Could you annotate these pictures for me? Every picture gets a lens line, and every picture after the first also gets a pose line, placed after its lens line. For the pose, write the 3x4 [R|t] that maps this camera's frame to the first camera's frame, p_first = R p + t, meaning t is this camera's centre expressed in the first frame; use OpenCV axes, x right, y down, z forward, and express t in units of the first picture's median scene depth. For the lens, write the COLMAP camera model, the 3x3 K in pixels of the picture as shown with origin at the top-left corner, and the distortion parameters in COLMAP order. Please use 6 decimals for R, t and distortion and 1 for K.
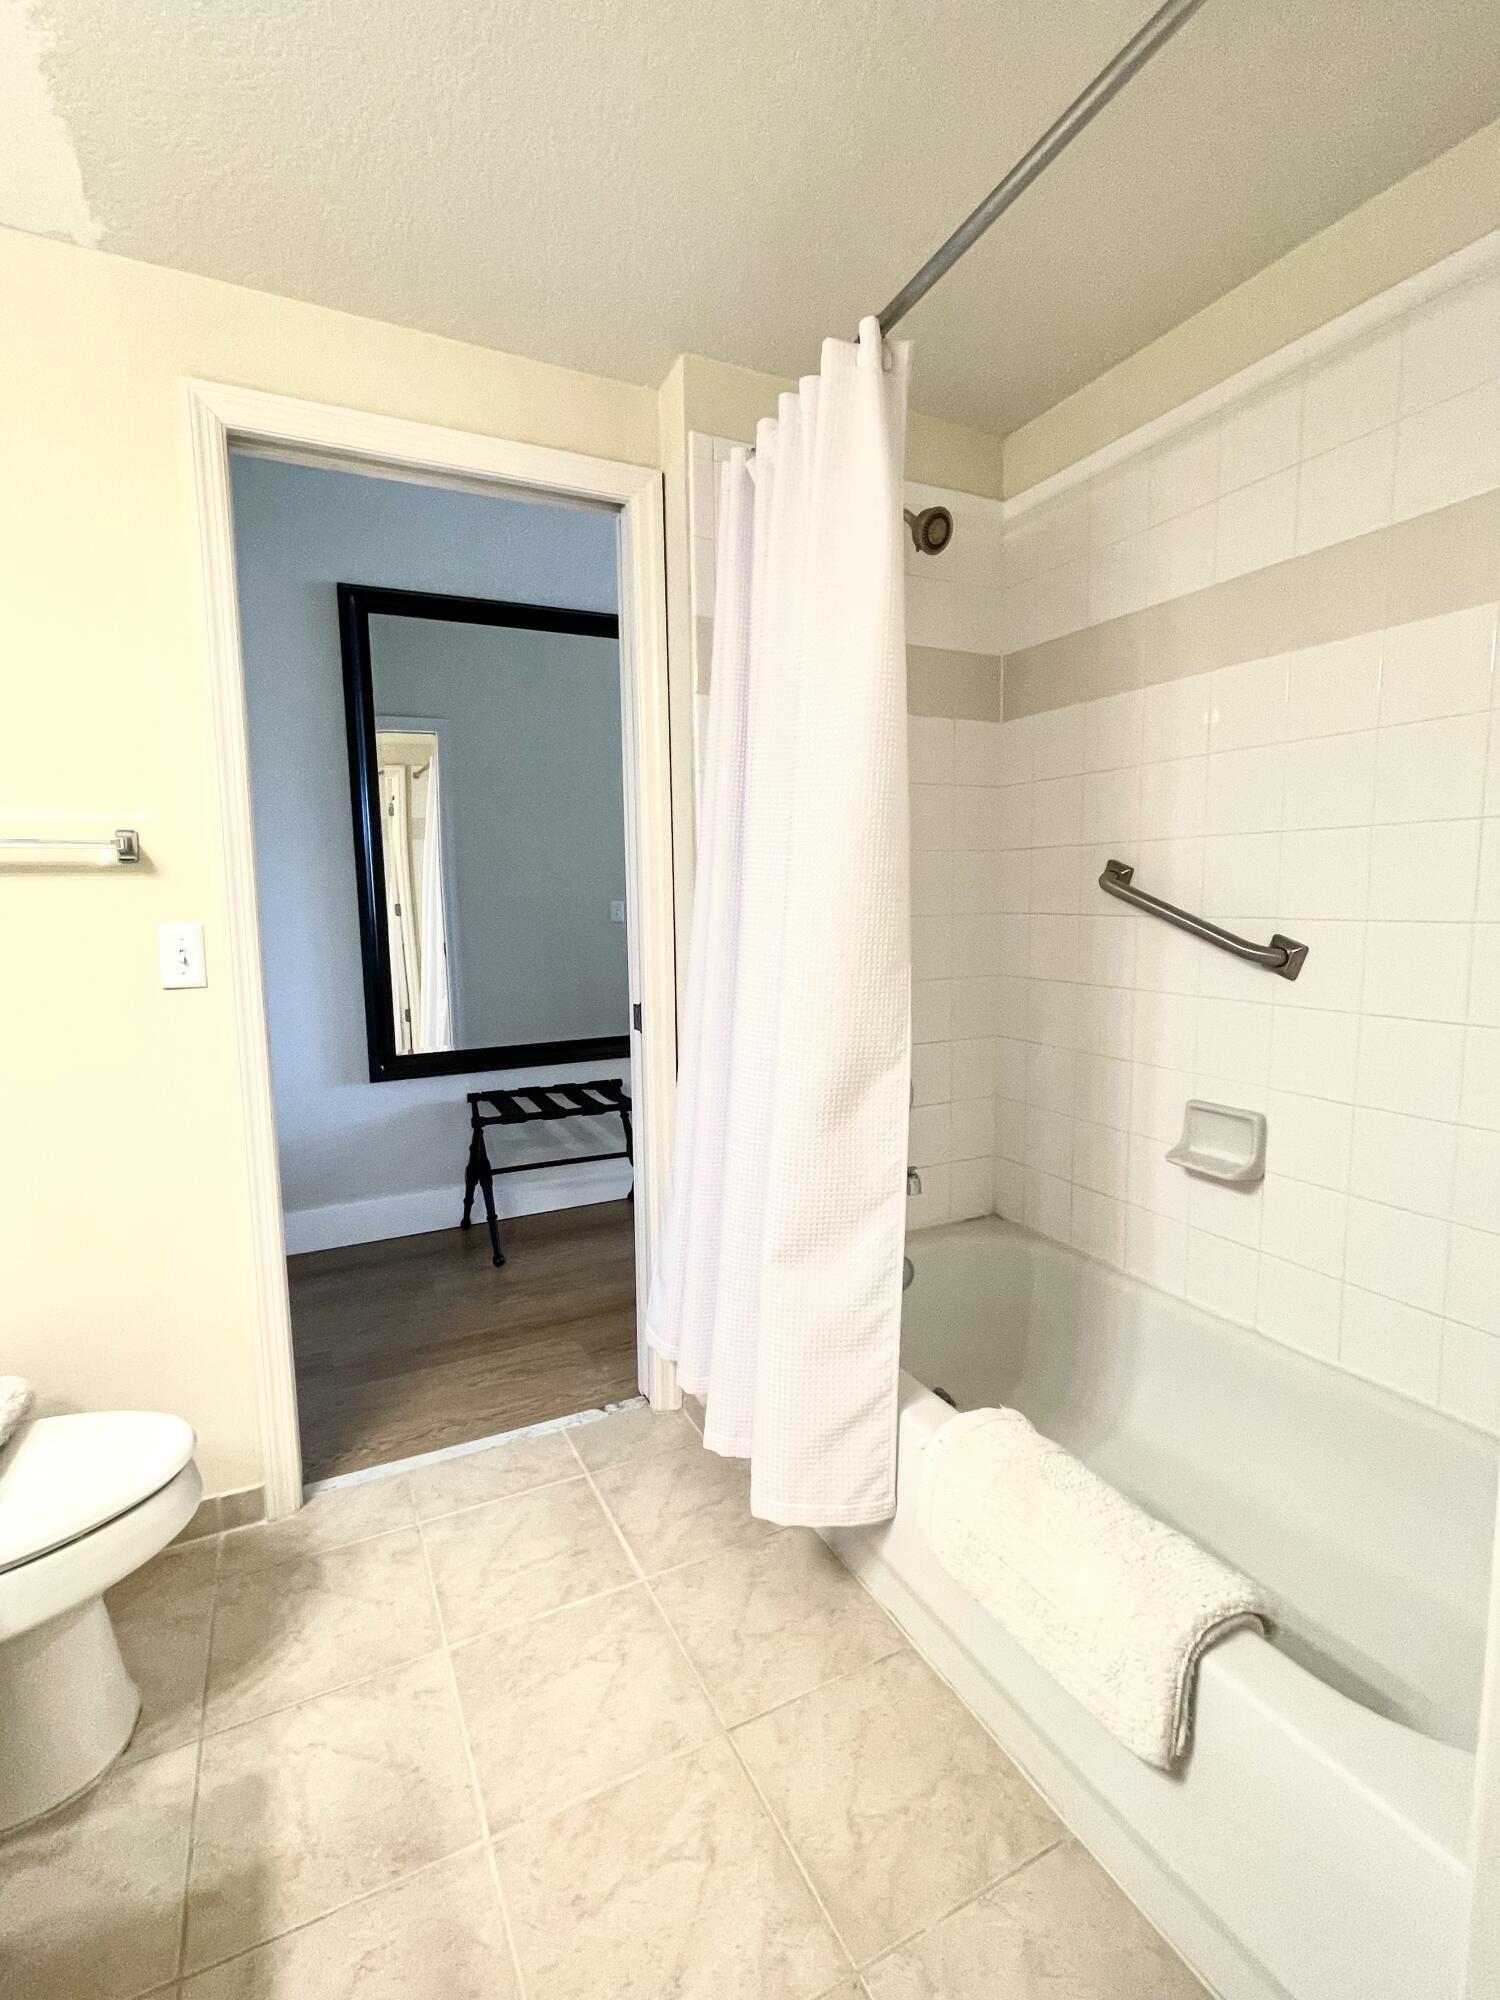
lens RADIAL K [[924.8, 0, 751.3], [0, 924.8, 1005.1], [0, 0, 1]] dist [-0.007023, -0.000722]
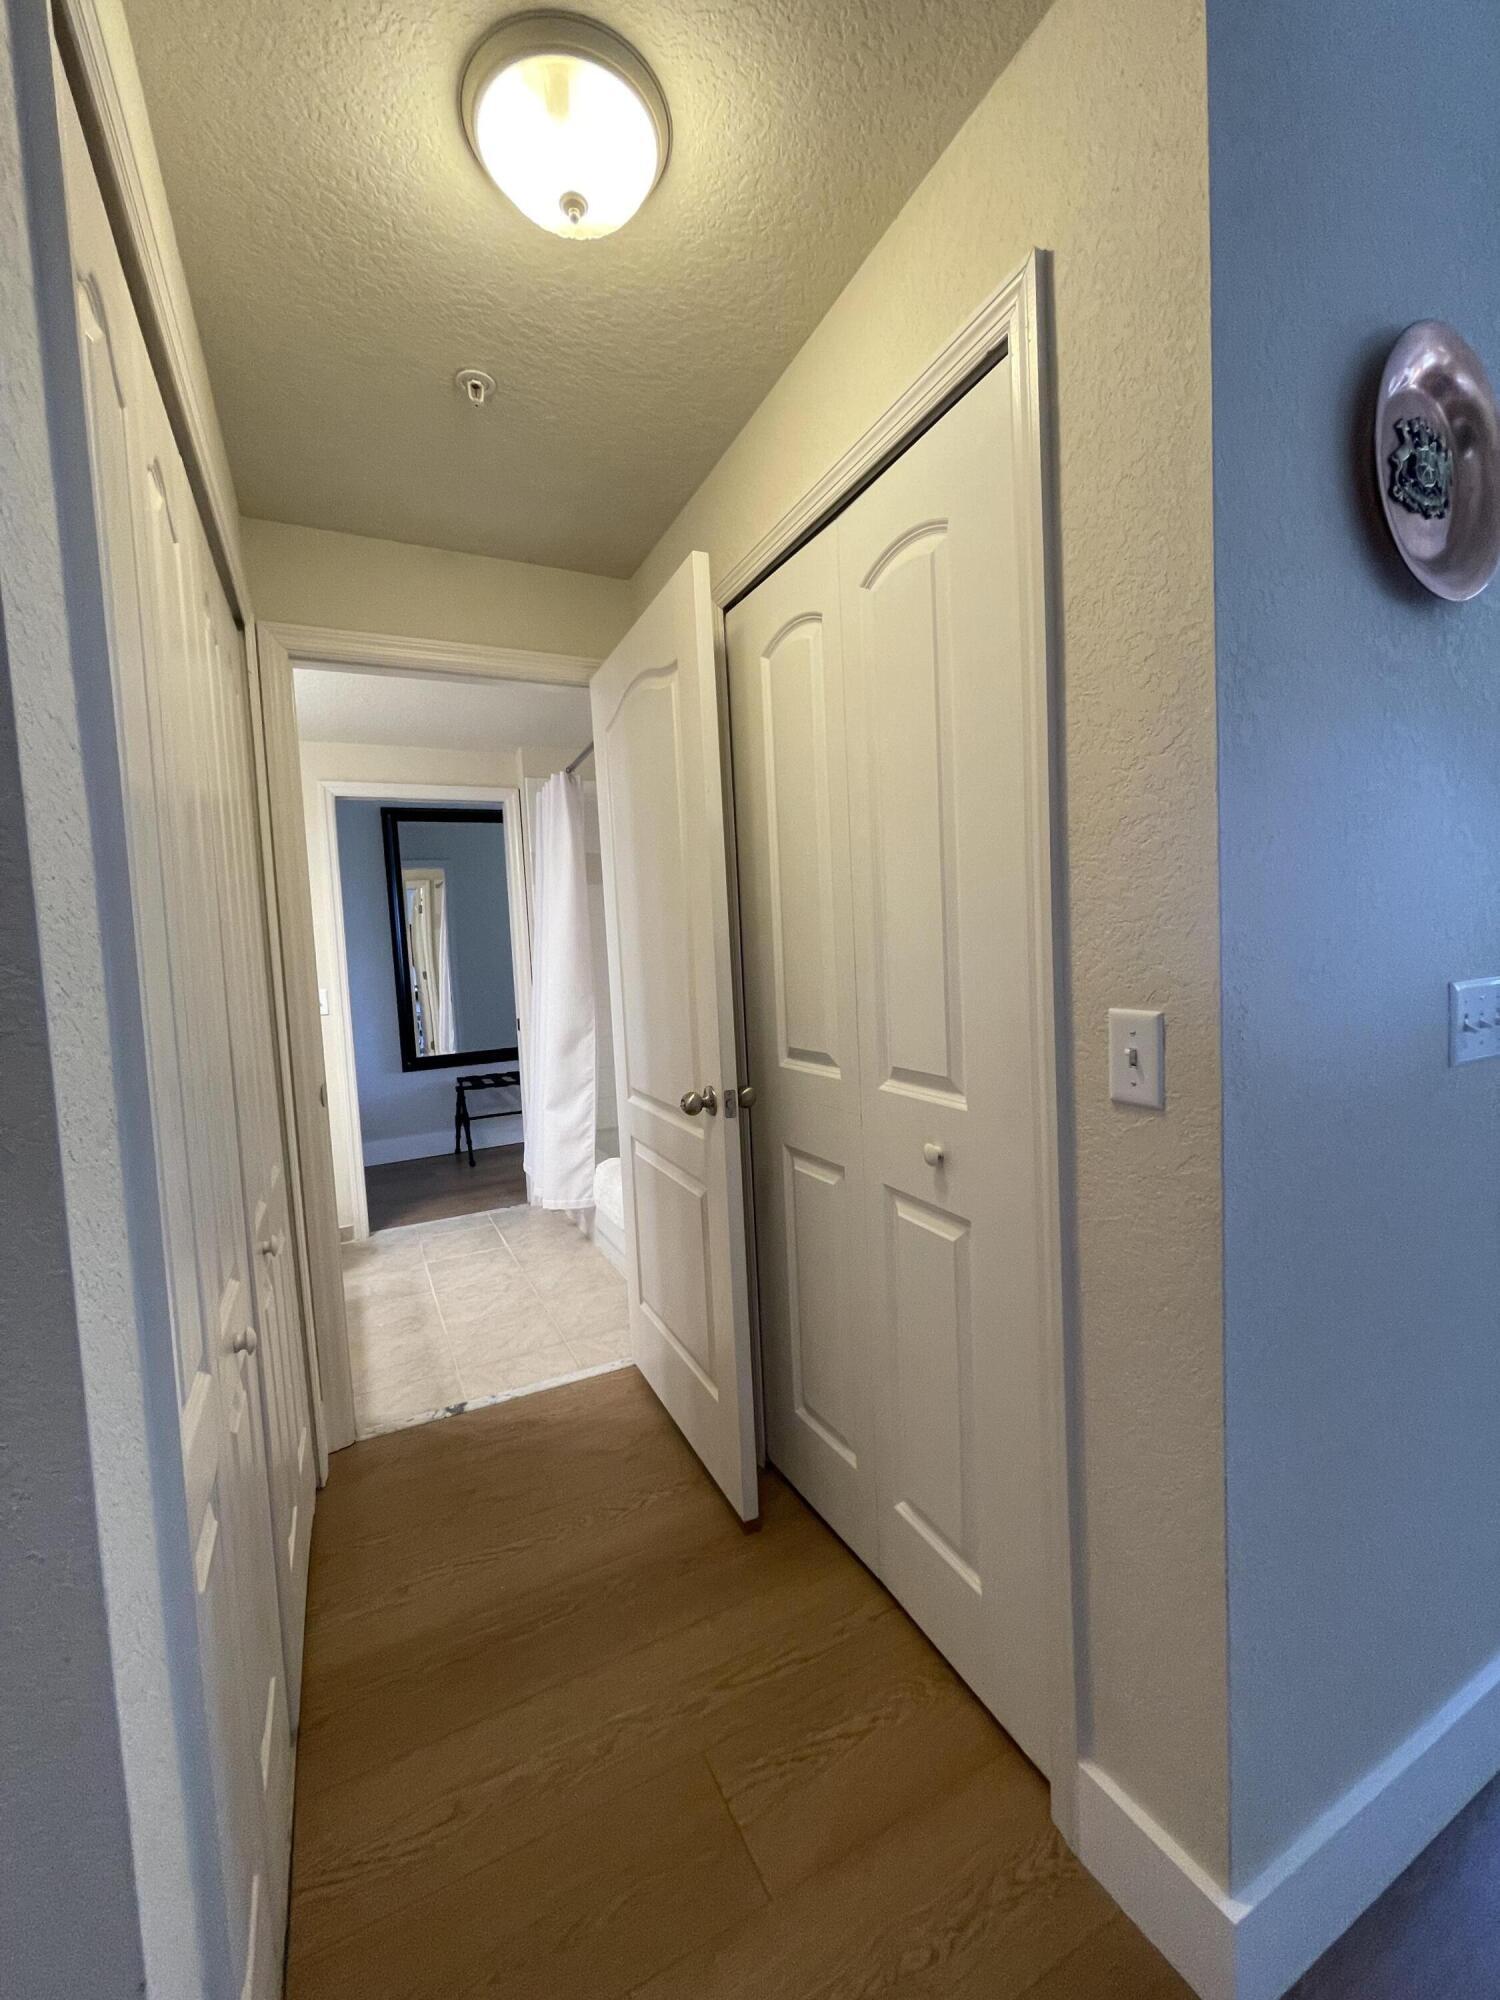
lens RADIAL K [[811.9, 0, 750.6], [0, 811.9, 997.5], [0, 0, 1]] dist [-0.002534, 0.001599]
pose [[0.999341, -0.036299, -0.000816, 0.300980], [0.036205, 0.997941, -0.052937, 0.050353], [0.002736, 0.052872, 0.998598, -0.648685]]
